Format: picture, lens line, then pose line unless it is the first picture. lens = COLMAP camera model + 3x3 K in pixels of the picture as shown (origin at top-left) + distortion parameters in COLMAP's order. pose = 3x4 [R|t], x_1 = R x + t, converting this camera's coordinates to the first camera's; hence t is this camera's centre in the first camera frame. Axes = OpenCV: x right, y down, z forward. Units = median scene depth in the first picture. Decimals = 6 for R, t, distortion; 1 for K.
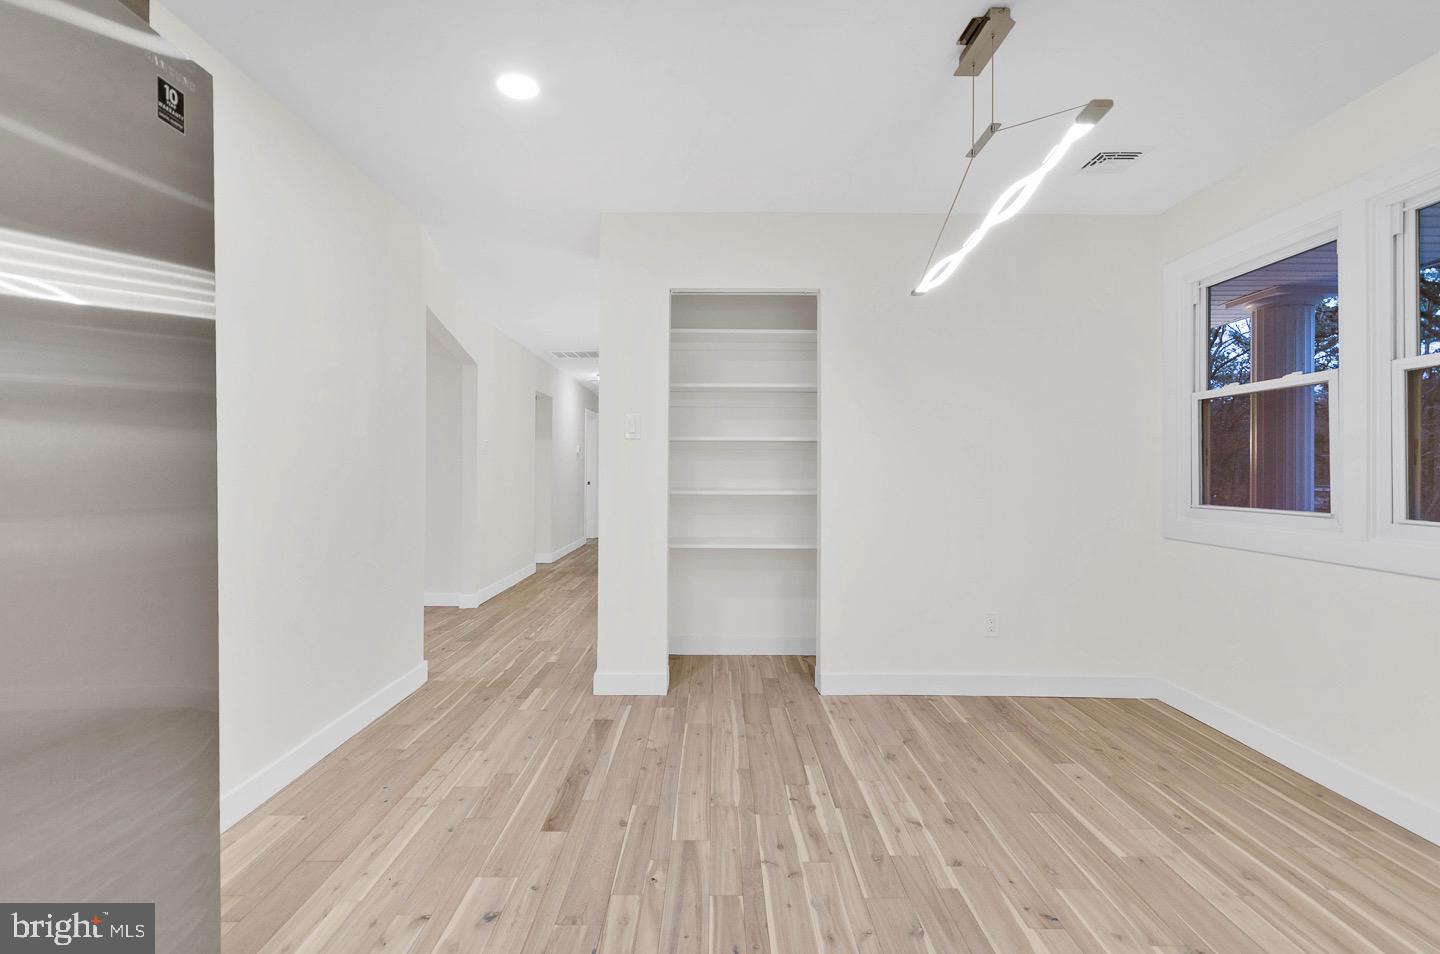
lens RADIAL K [[670.5, 0, 740.1], [0, 670.5, 459.2], [0, 0, 1]] dist [0.000573, -0.000255]
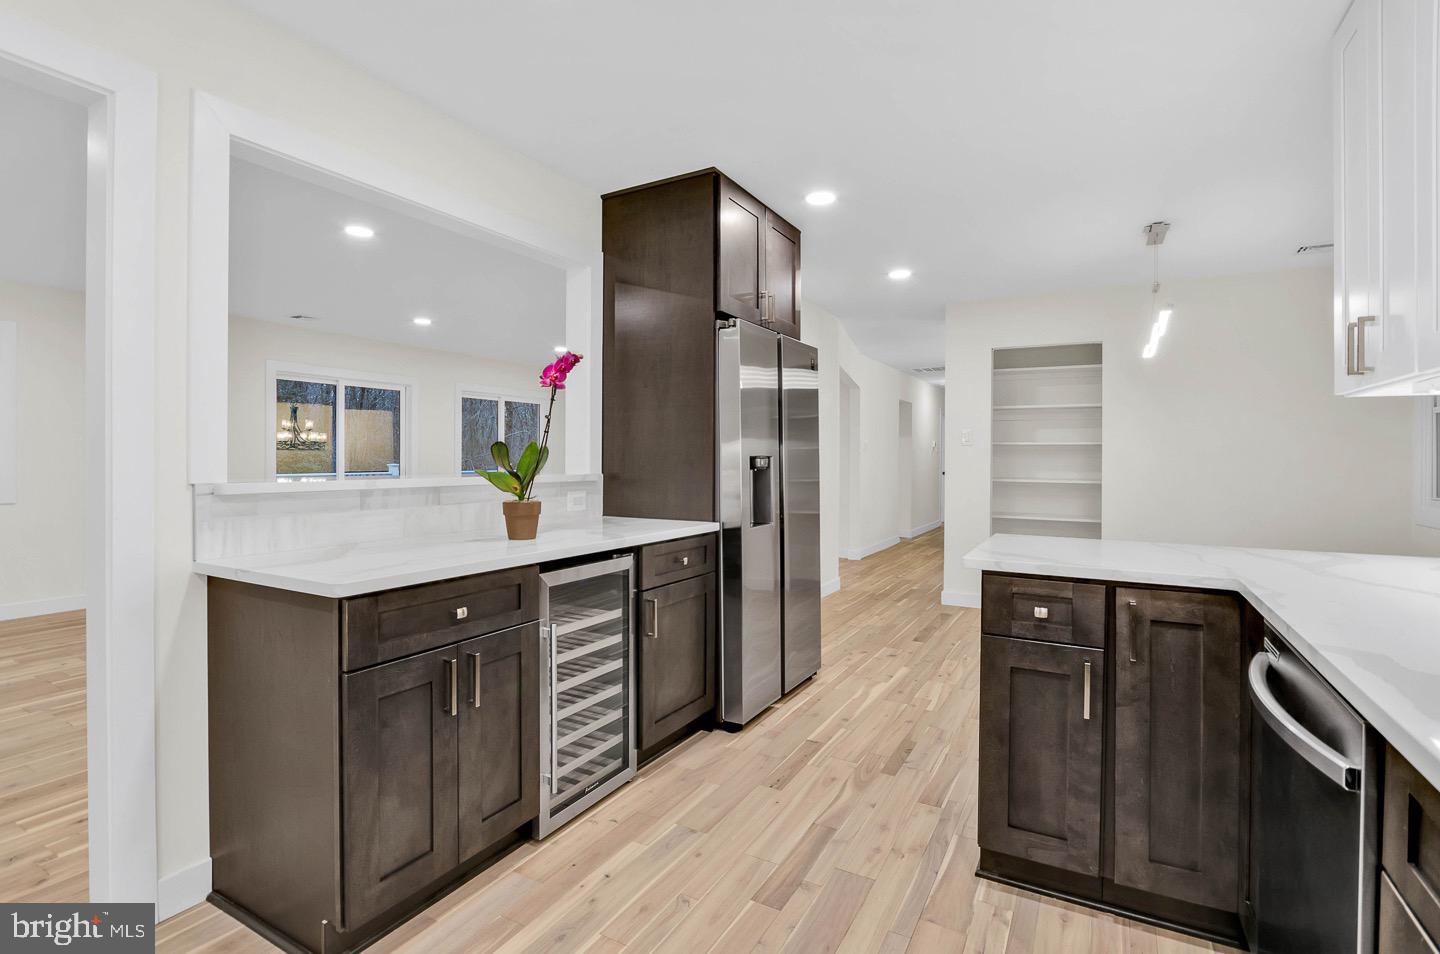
lens RADIAL K [[670.5, 0, 740.1], [0, 670.5, 459.2], [0, 0, 1]] dist [0.000573, -0.000255]
pose [[0.867768, 0.002602, -0.496962, 0.150108], [0.005109, 0.999887, 0.014157, -0.019507], [0.496943, -0.014824, 0.867657, -0.585465]]
